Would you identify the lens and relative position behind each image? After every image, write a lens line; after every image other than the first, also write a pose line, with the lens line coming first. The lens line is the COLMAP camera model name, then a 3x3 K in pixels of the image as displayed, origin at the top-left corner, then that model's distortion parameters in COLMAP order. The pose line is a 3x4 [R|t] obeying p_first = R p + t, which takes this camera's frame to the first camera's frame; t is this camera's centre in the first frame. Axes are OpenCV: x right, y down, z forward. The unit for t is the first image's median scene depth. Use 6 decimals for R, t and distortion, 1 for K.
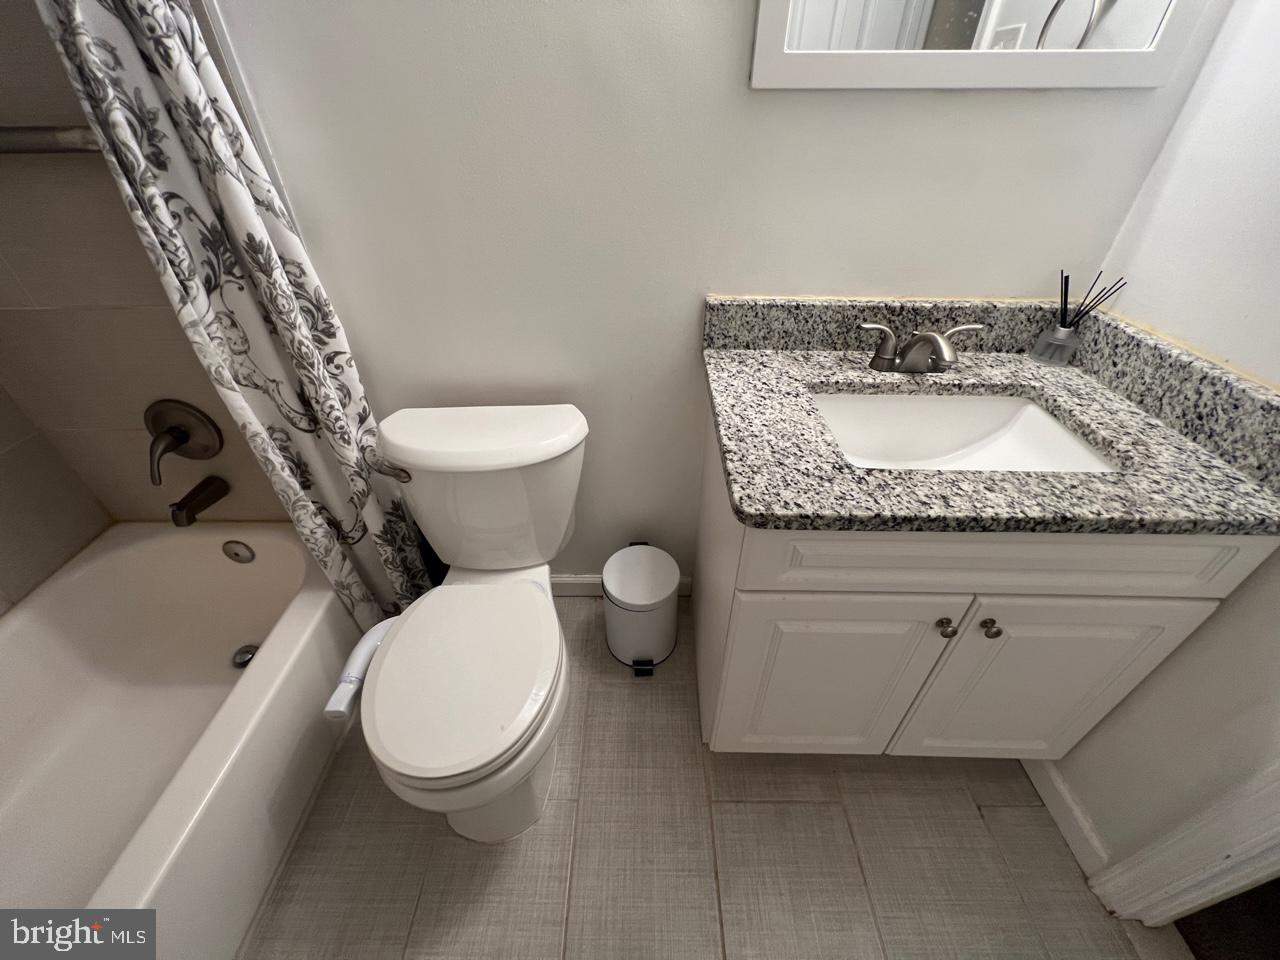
lens RADIAL K [[513.2, 0, 641.9], [0, 513.2, 484.6], [0, 0, 1]] dist [0.000355, -0.000461]
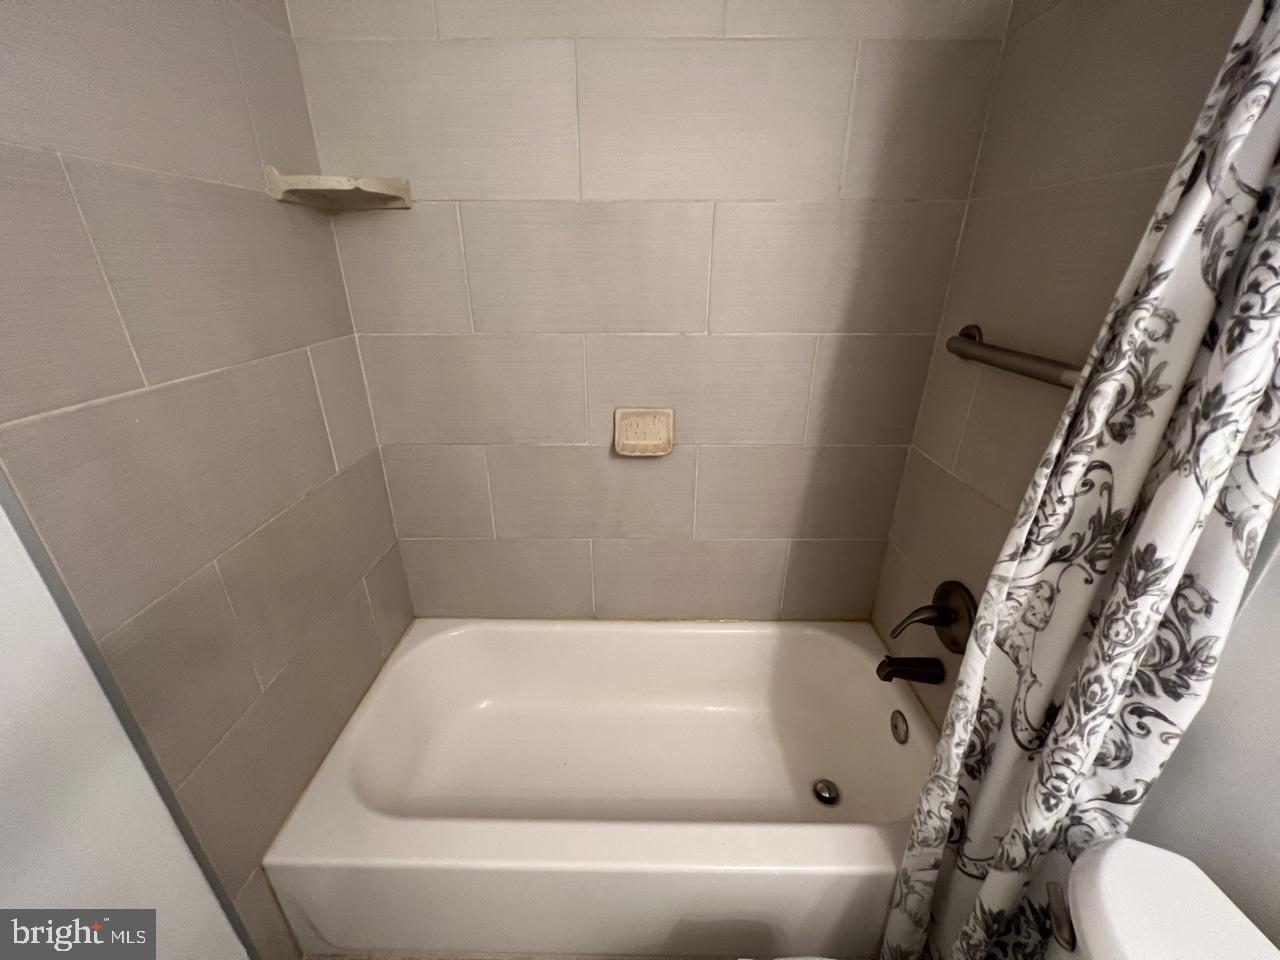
lens RADIAL K [[512.7, 0, 634.1], [0, 512.7, 479.0], [0, 0, 1]] dist [0.000039, 0.000430]
pose [[-0.005270, 0.390301, -0.920672, -0.143839], [-0.609476, 0.728663, 0.312392, -0.303421], [0.792787, 0.562774, 0.234039, 0.209726]]
